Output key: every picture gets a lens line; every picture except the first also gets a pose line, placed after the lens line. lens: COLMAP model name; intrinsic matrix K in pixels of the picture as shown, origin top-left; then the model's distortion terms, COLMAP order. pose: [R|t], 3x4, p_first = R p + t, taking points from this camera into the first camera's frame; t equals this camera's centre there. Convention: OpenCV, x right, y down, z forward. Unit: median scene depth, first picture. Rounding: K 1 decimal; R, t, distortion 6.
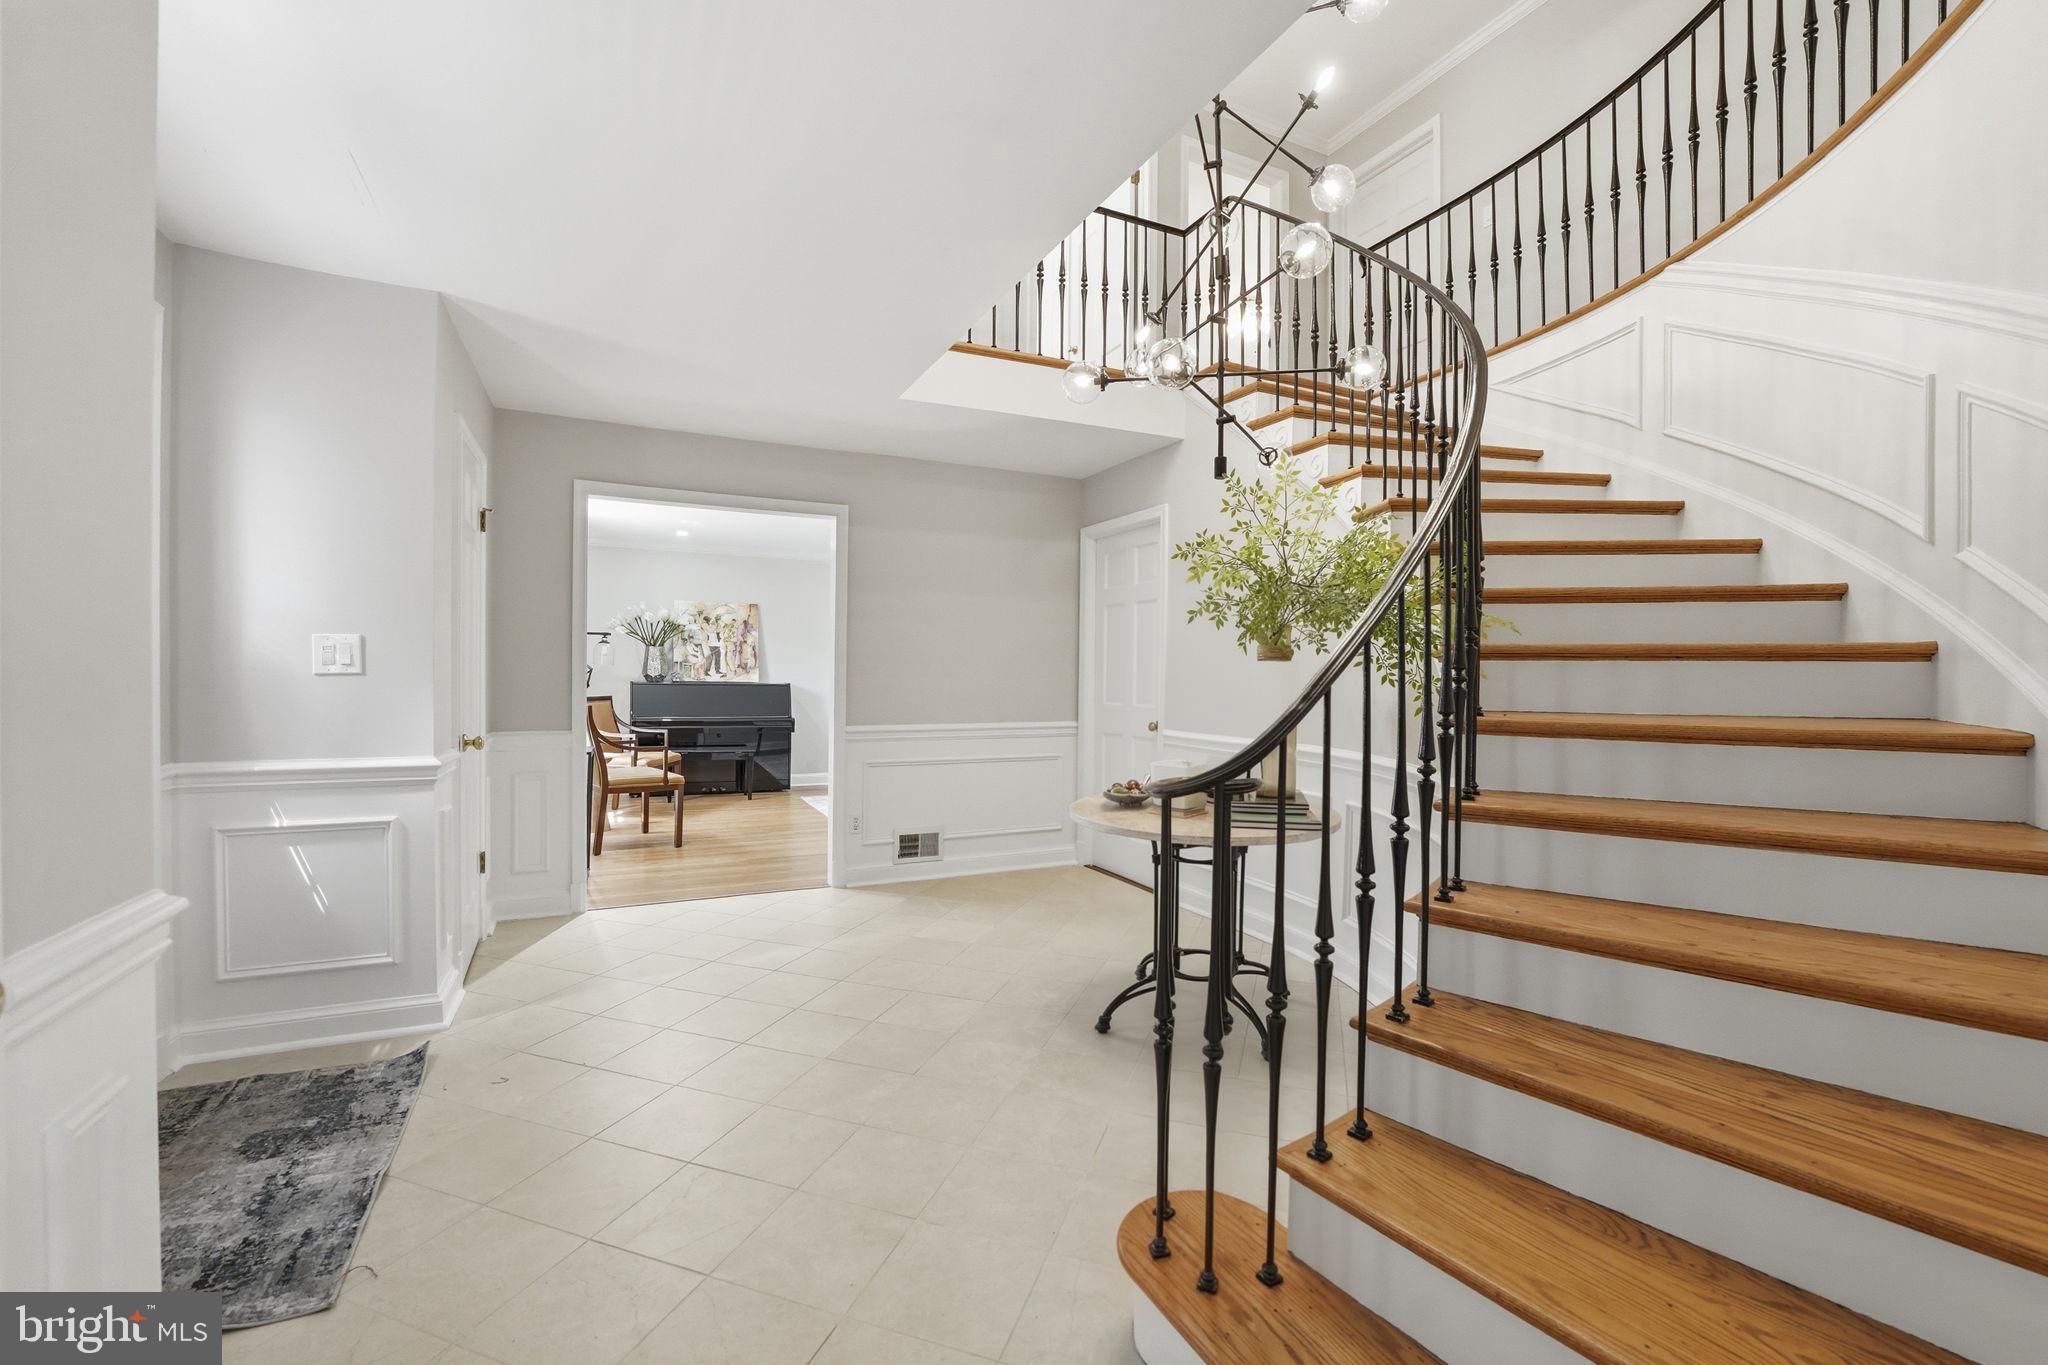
lens RADIAL K [[883.0, 0, 1027.4], [0, 883.0, 673.4], [0, 0, 1]] dist [-0.020383, -0.000091]
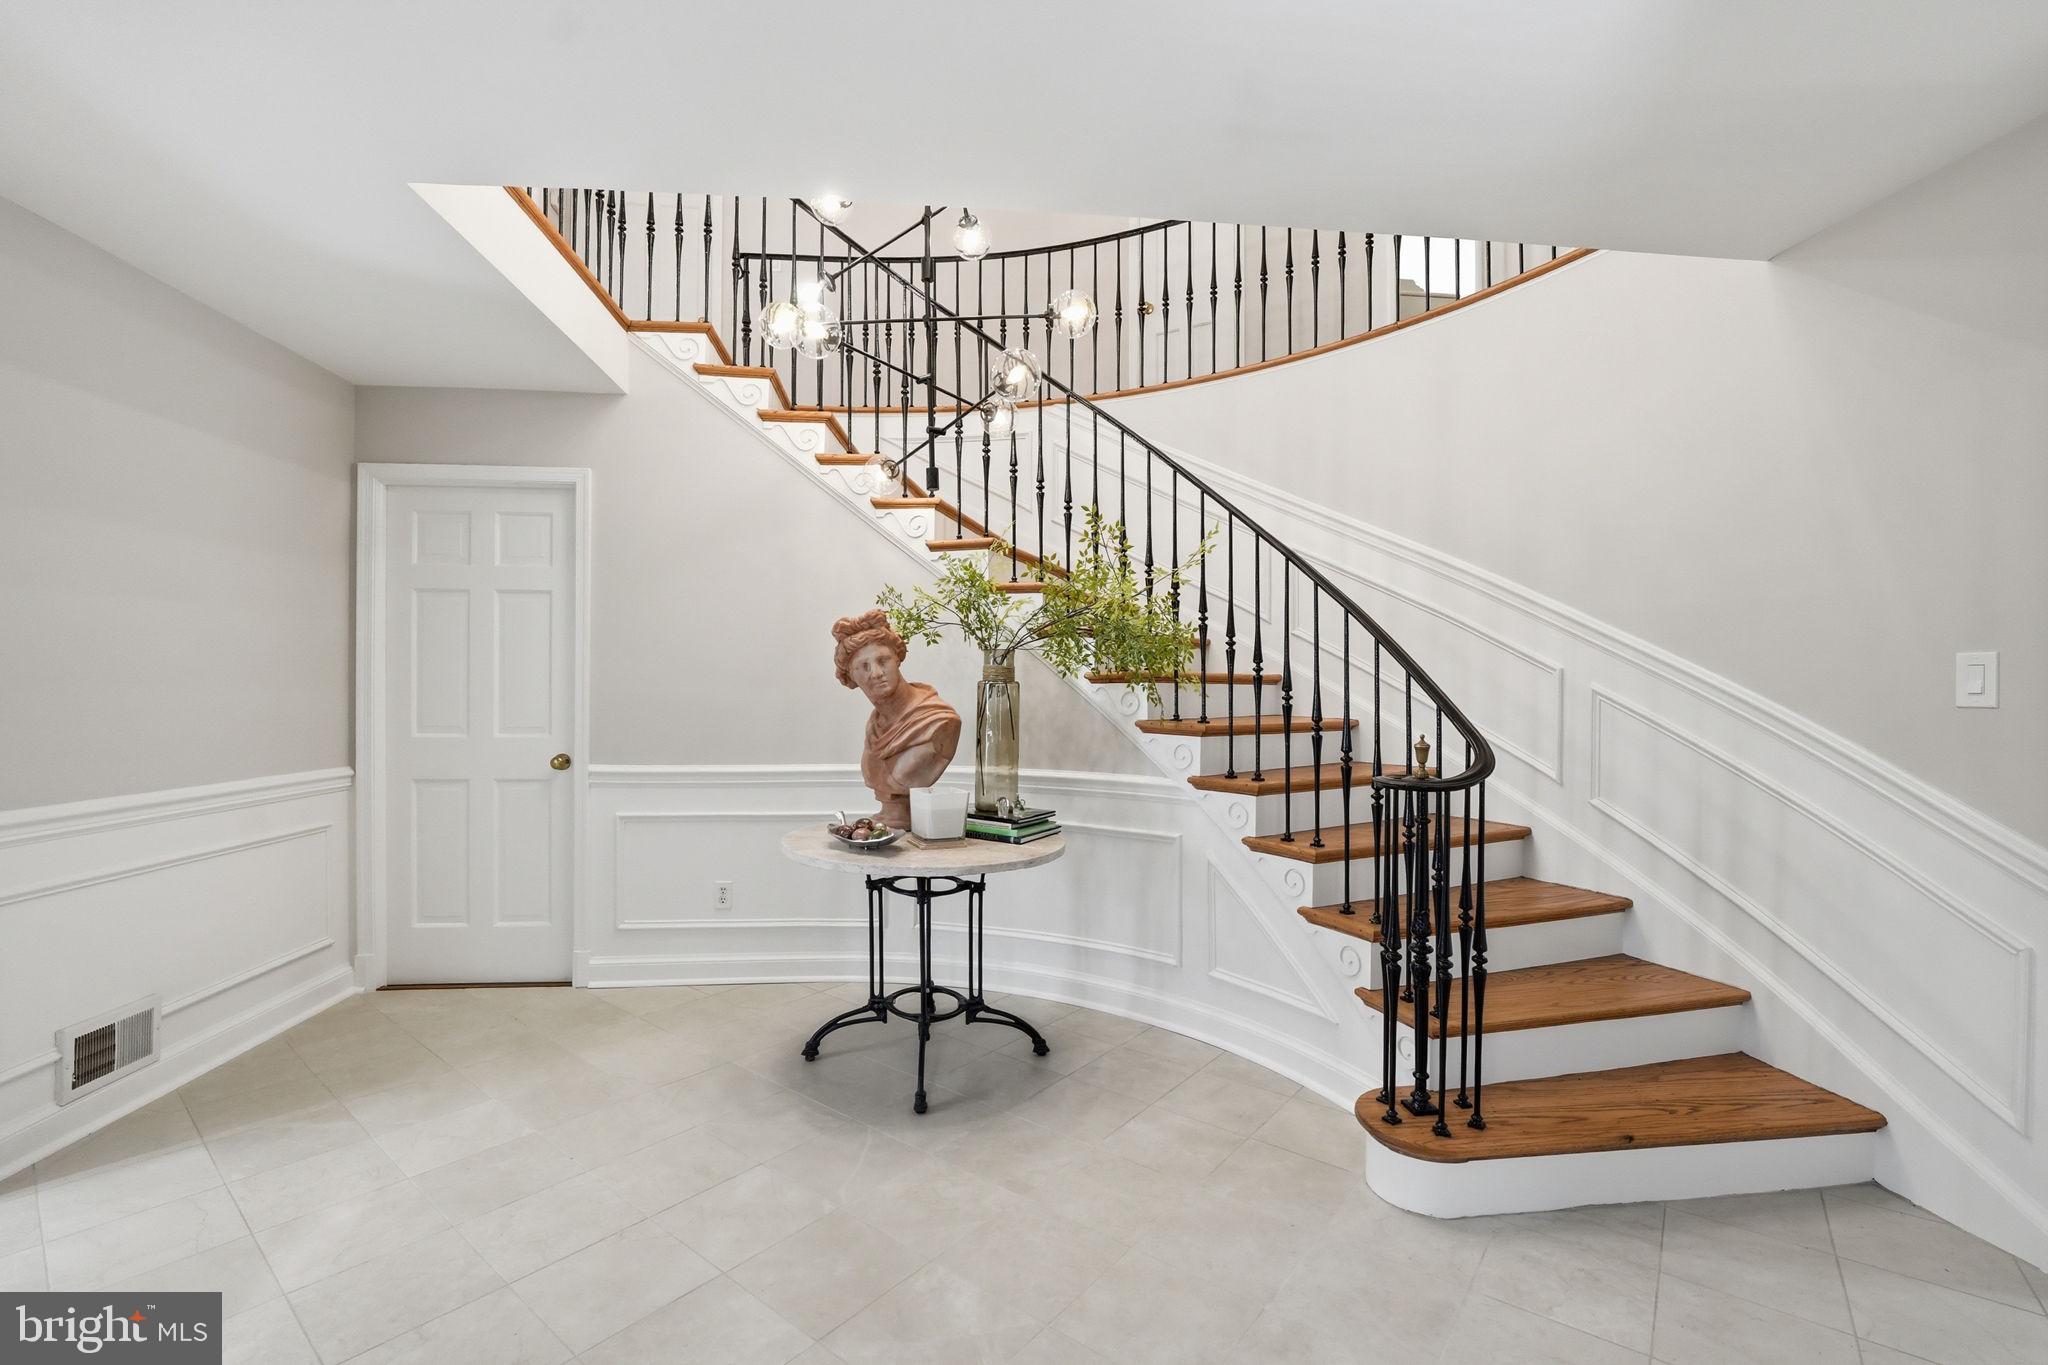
lens RADIAL K [[883.0, 0, 1027.4], [0, 883.0, 673.4], [0, 0, 1]] dist [-0.020383, -0.000091]
pose [[0.322039, 0.006090, 0.946707, -0.411931], [-0.000453, 0.999980, -0.006279, -0.010248], [-0.946726, 0.001594, 0.322036, 0.363705]]
